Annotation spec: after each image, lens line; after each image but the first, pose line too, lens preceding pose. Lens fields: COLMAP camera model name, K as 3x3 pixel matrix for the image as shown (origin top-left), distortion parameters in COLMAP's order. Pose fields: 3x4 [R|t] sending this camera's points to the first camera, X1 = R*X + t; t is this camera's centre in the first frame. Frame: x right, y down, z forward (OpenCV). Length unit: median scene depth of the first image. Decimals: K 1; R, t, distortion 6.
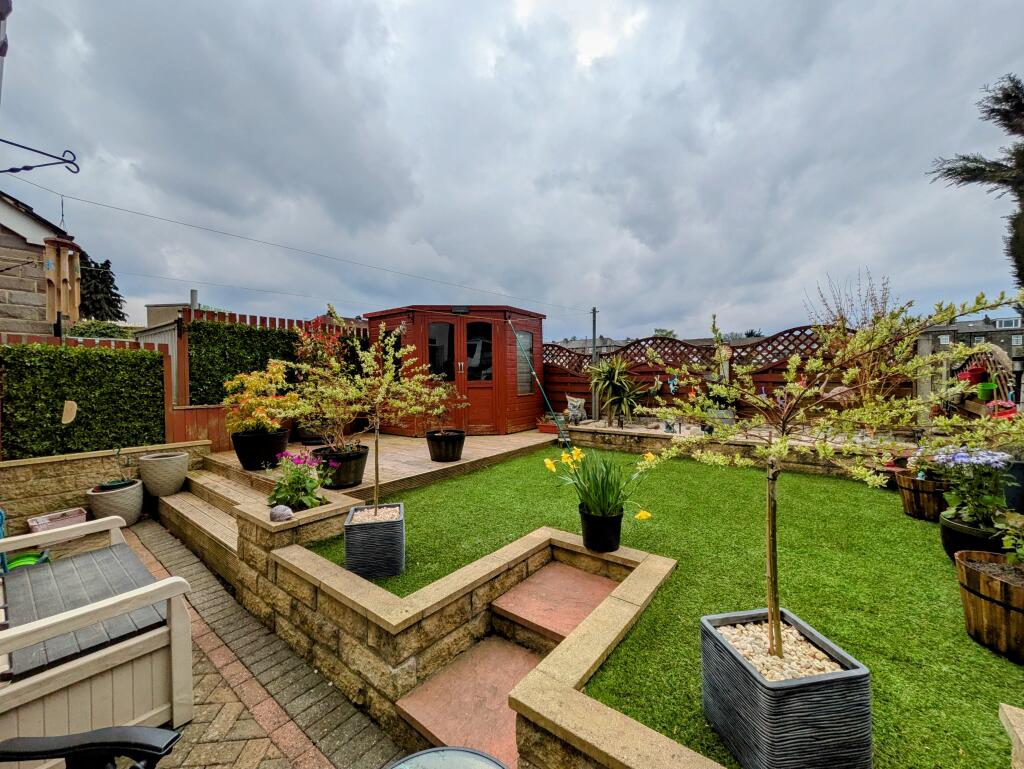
lens RADIAL K [[403.1, 0, 506.1], [0, 403.1, 382.8], [0, 0, 1]] dist [-0.002718, -0.000581]
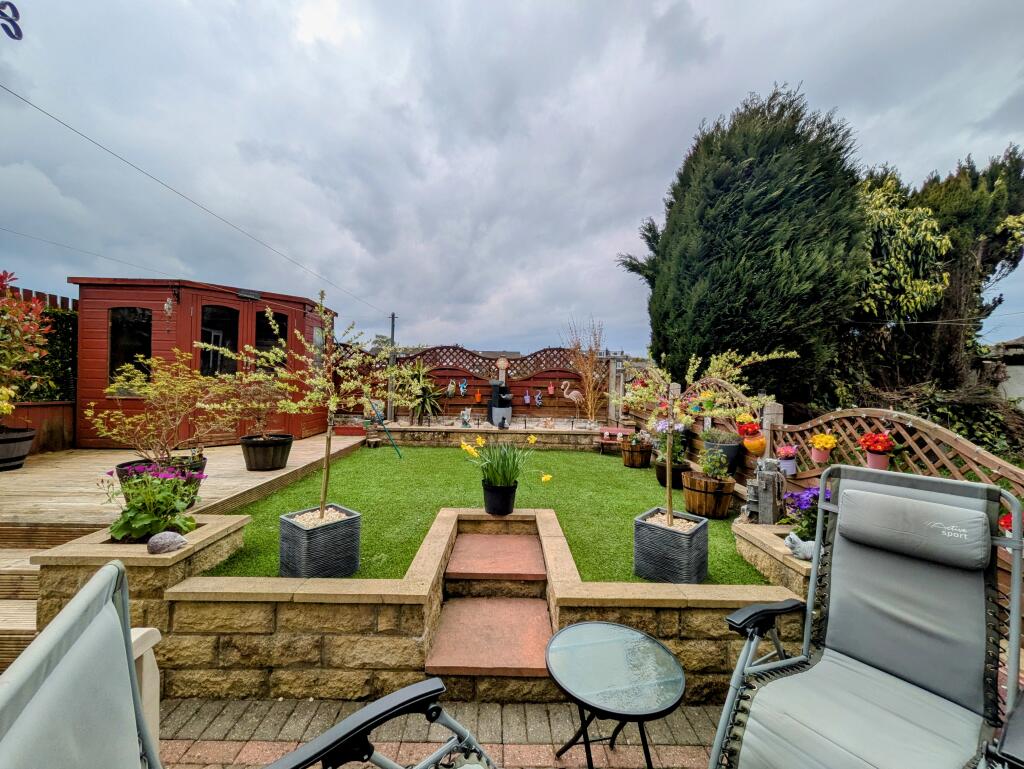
lens RADIAL K [[403.1, 0, 506.1], [0, 403.1, 382.8], [0, 0, 1]] dist [-0.002718, -0.000581]
pose [[0.781291, 0.026202, 0.623616, -0.335941], [-0.019292, 0.999655, -0.017832, 0.013648], [-0.623868, 0.001901, 0.781527, -0.002216]]
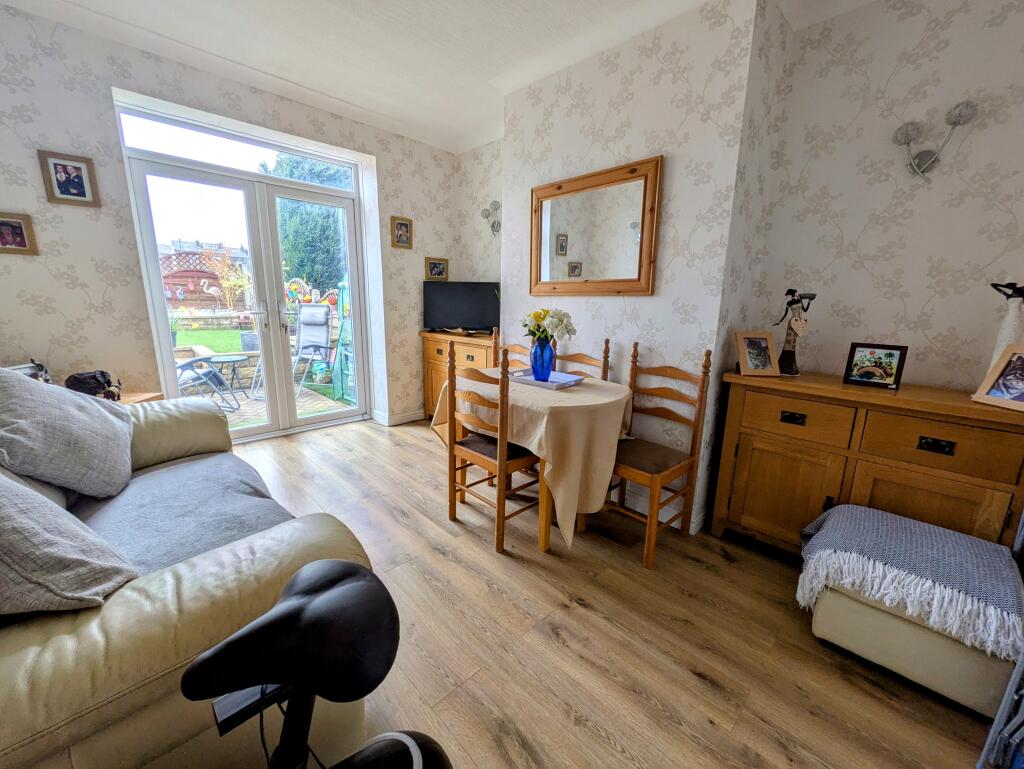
lens RADIAL K [[403.1, 0, 506.1], [0, 403.1, 382.8], [0, 0, 1]] dist [-0.002718, -0.000581]
pose [[0.133384, -0.195093, 0.971673, -1.132109], [-0.013579, 0.979982, 0.198625, 0.066565], [-0.990971, -0.039688, 0.128064, -0.796084]]
